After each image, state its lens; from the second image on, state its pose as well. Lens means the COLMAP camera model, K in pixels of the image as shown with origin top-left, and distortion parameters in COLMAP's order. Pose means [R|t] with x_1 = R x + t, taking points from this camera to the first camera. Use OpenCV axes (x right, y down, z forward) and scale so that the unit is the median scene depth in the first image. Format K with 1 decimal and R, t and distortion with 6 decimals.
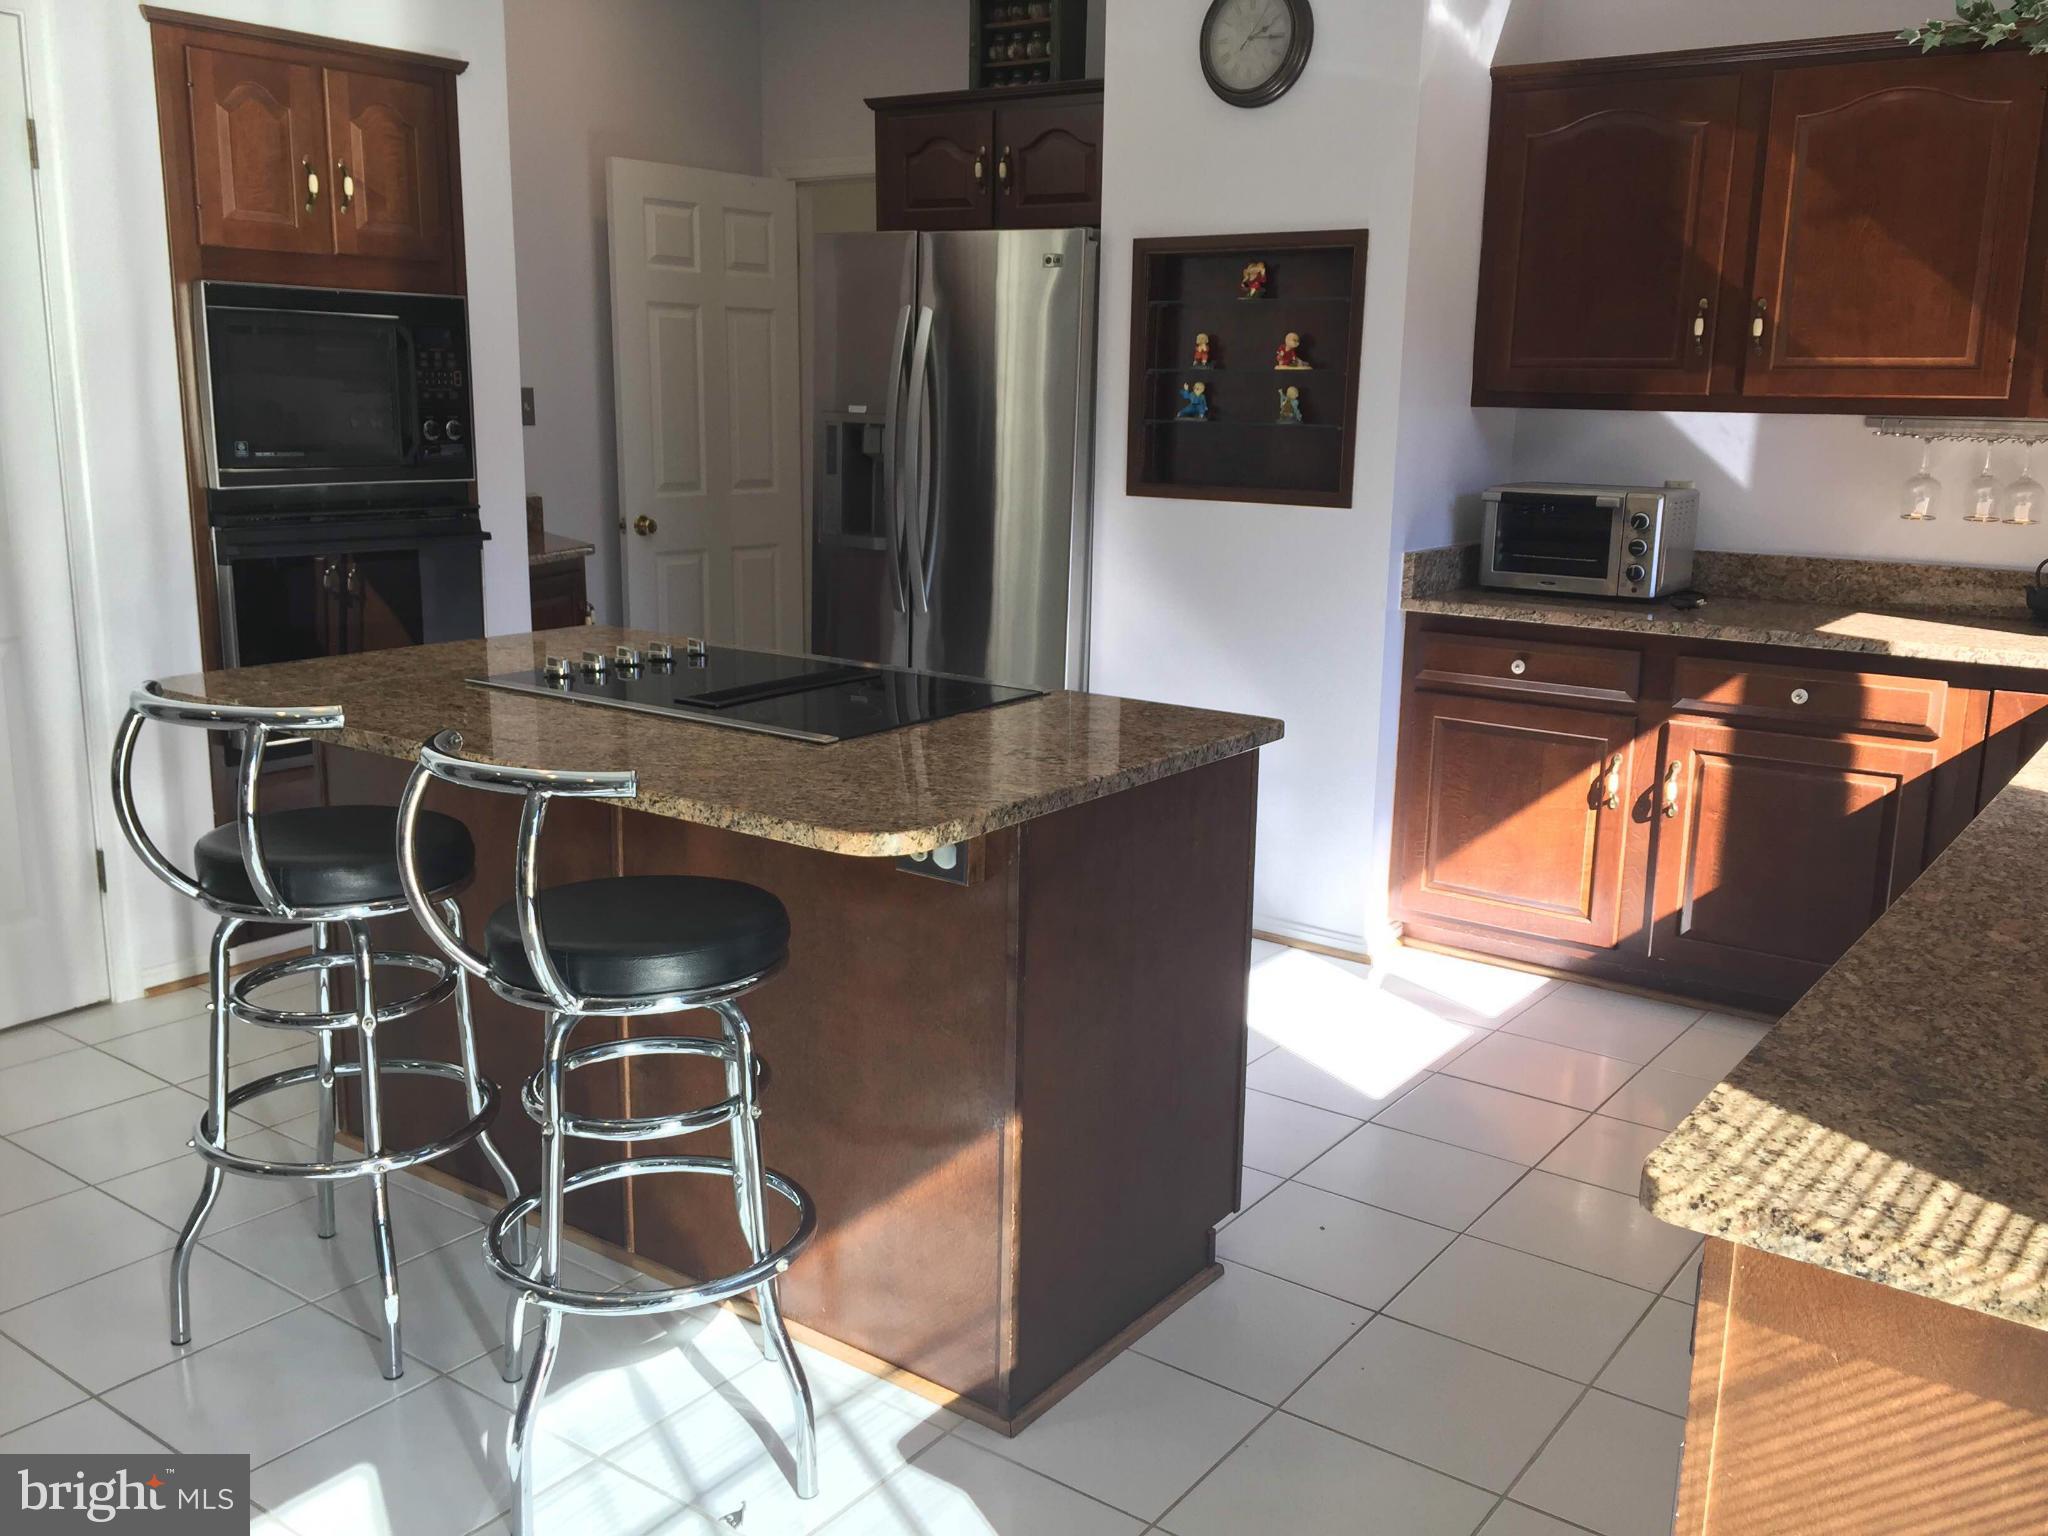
lens RADIAL K [[1771.3, 0, 1019.5], [0, 1771.3, 766.7], [0, 0, 1]] dist [0.060557, -0.023899]
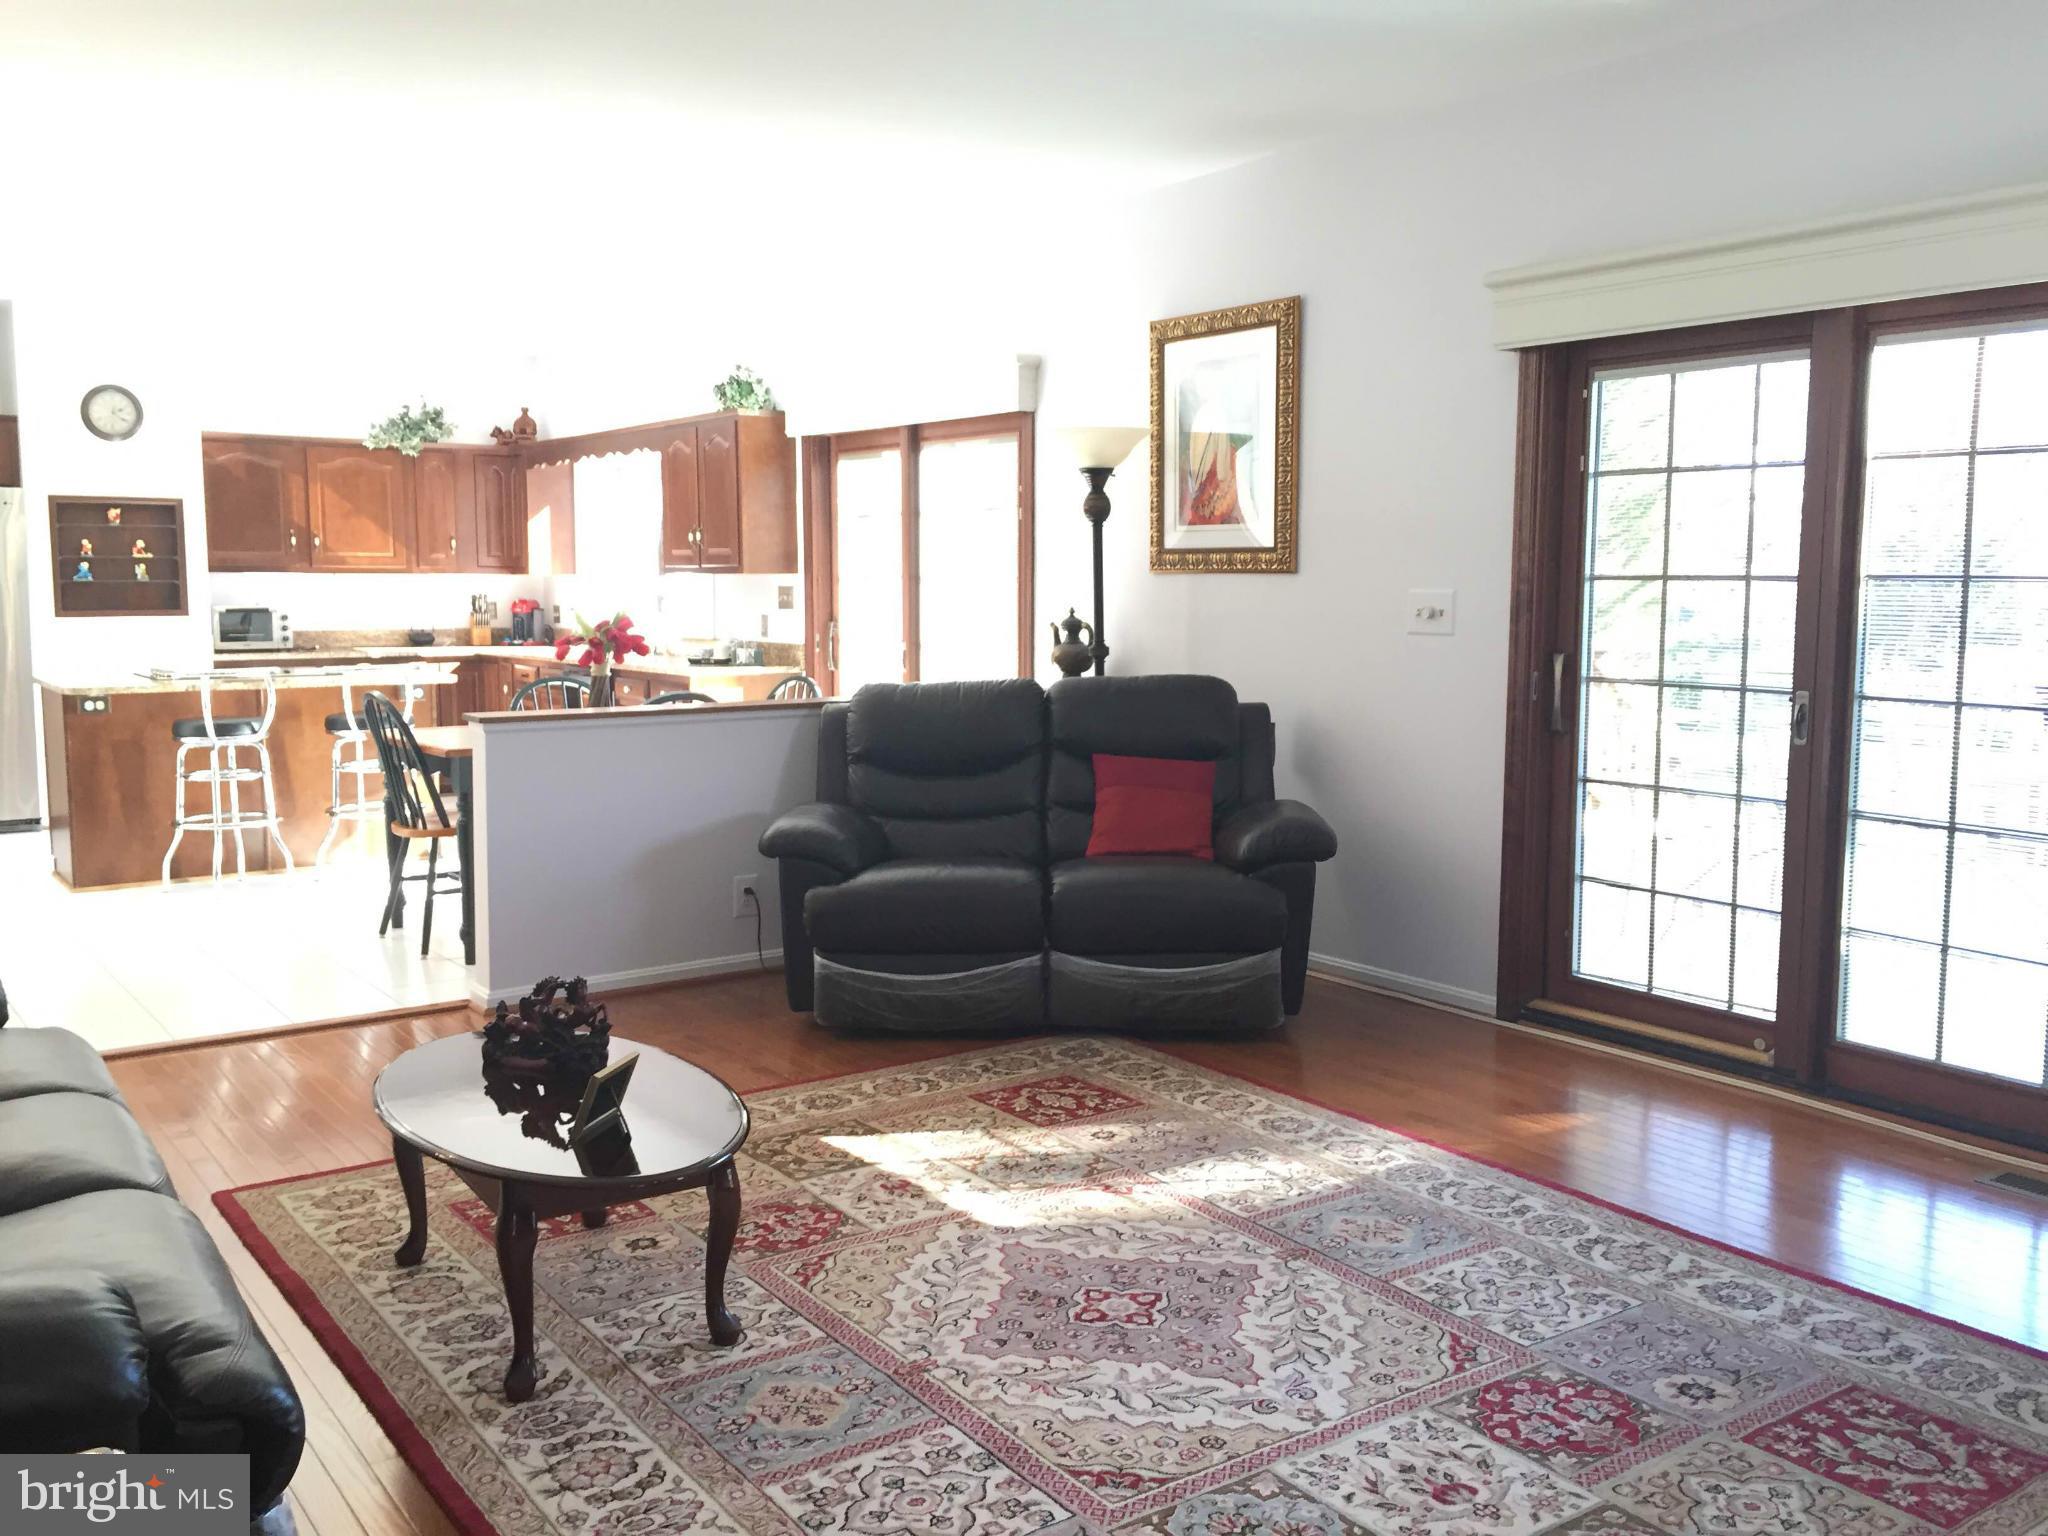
lens RADIAL K [[1771.3, 0, 1023.2], [0, 1771.3, 762.1], [0, 0, 1]] dist [0.060557, -0.023899]
pose [[0.306881, -0.117840, 0.944424, -1.681270], [0.206893, 0.976836, 0.054656, 0.133236], [-0.928988, 0.178622, 0.324153, -0.709381]]
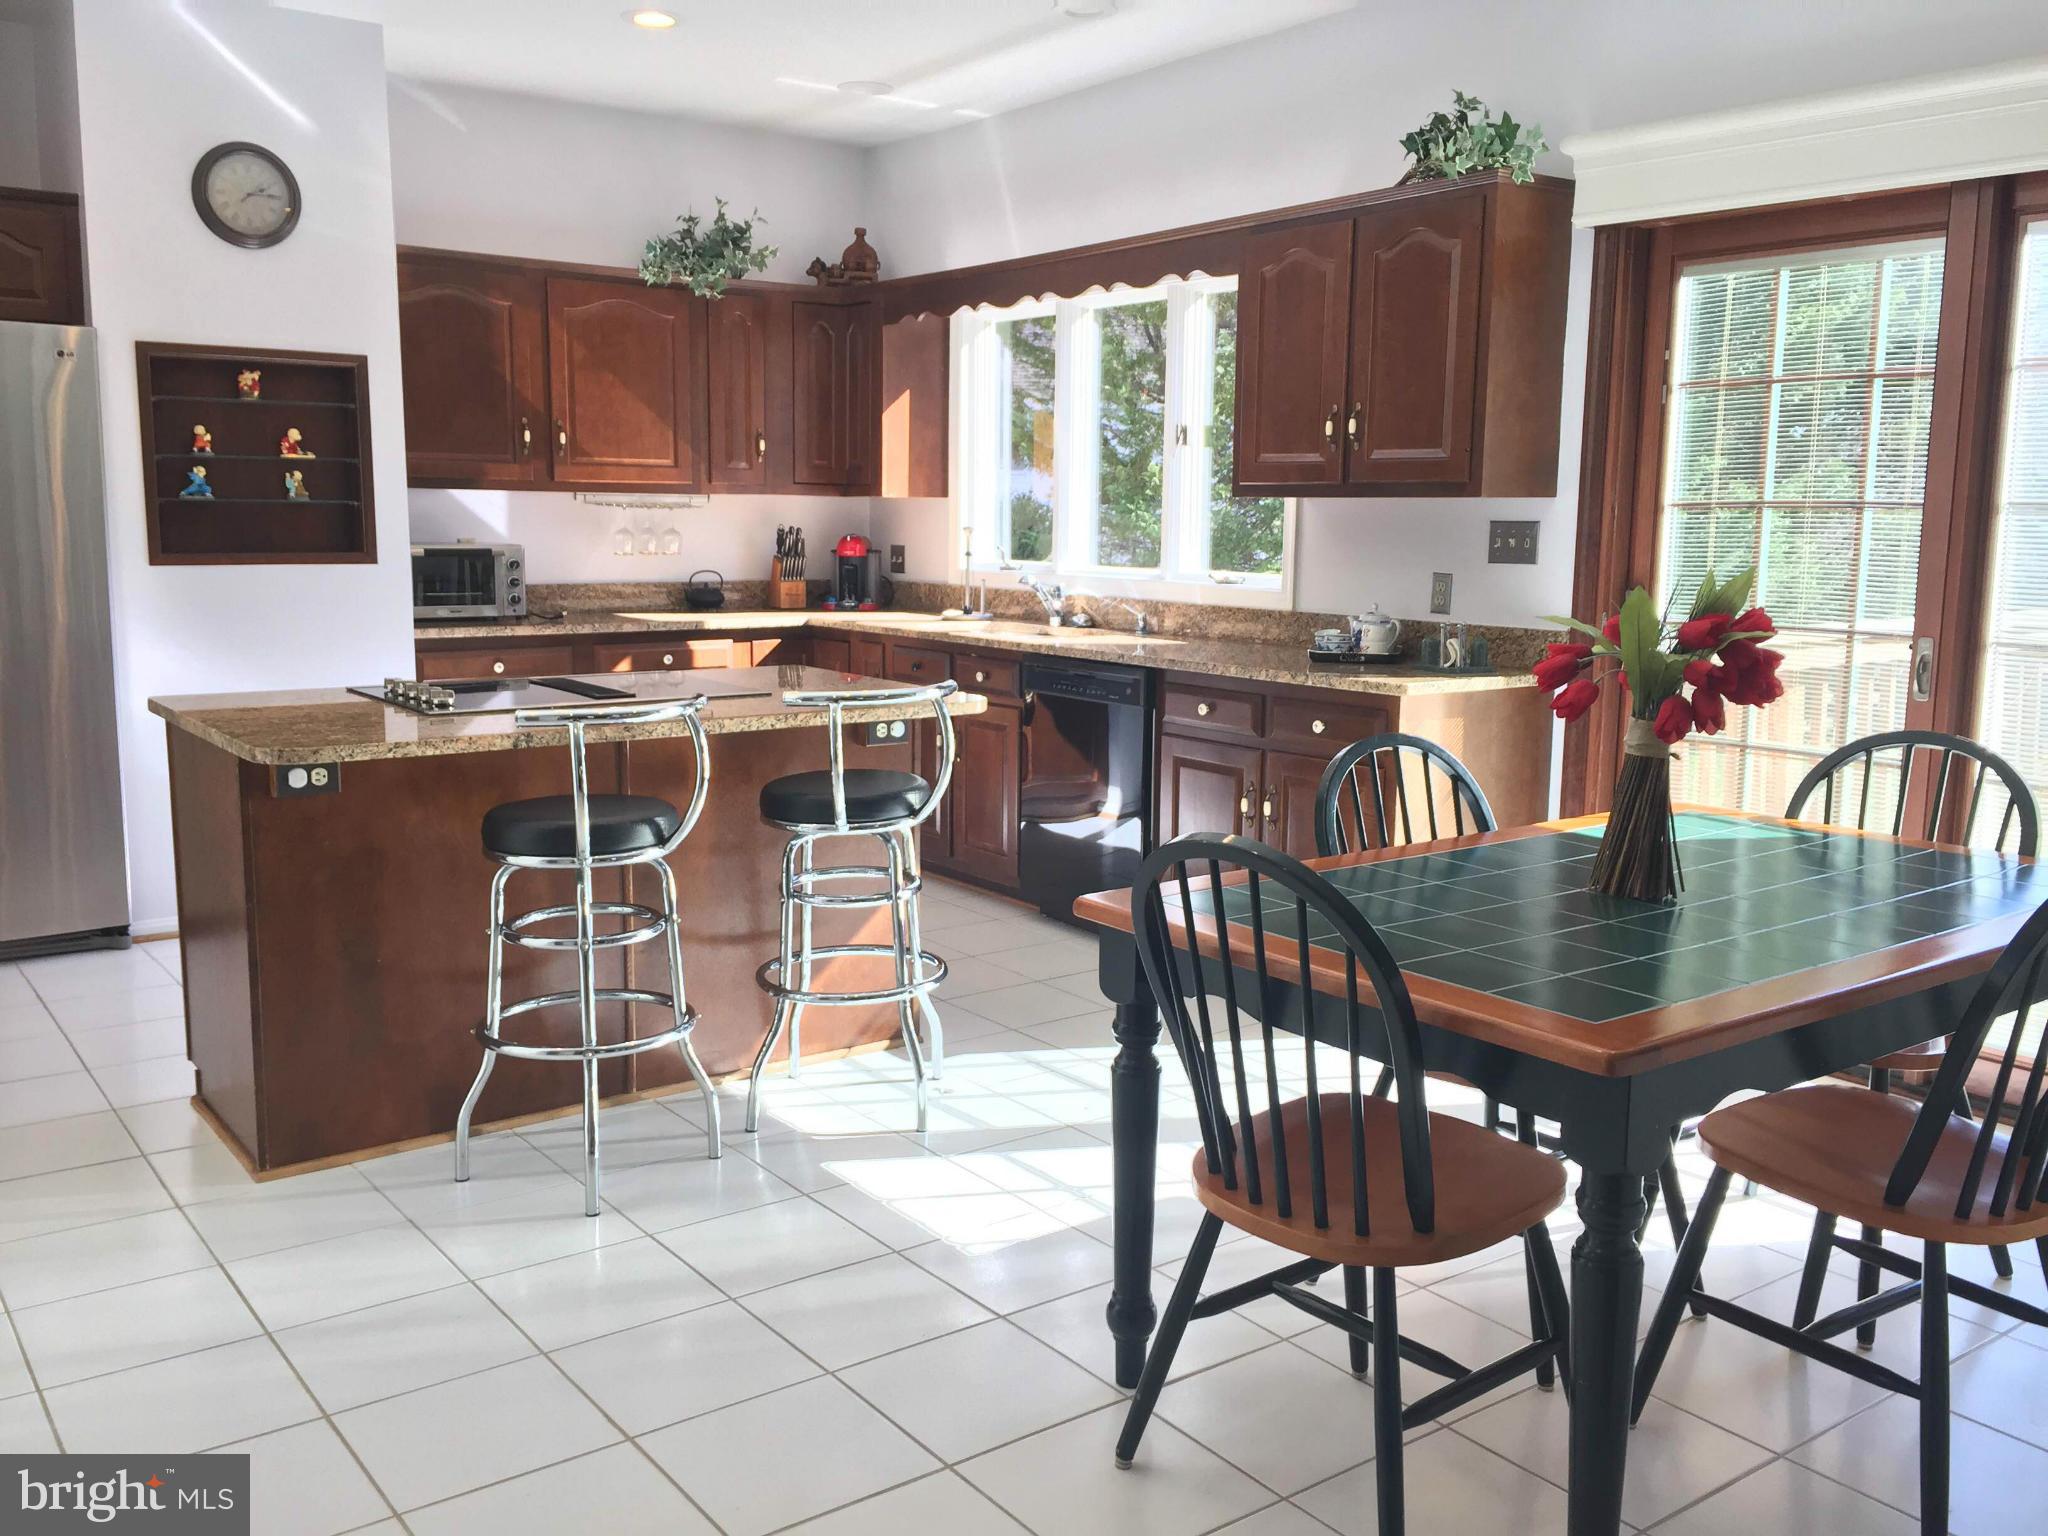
lens RADIAL K [[1771.3, 0, 1023.2], [0, 1771.3, 772.0], [0, 0, 1]] dist [0.060557, -0.023899]
pose [[0.296371, -0.158065, 0.941902, -0.937689], [0.196929, 0.975131, 0.101678, -0.035481], [-0.934550, 0.155353, 0.320128, 0.154257]]
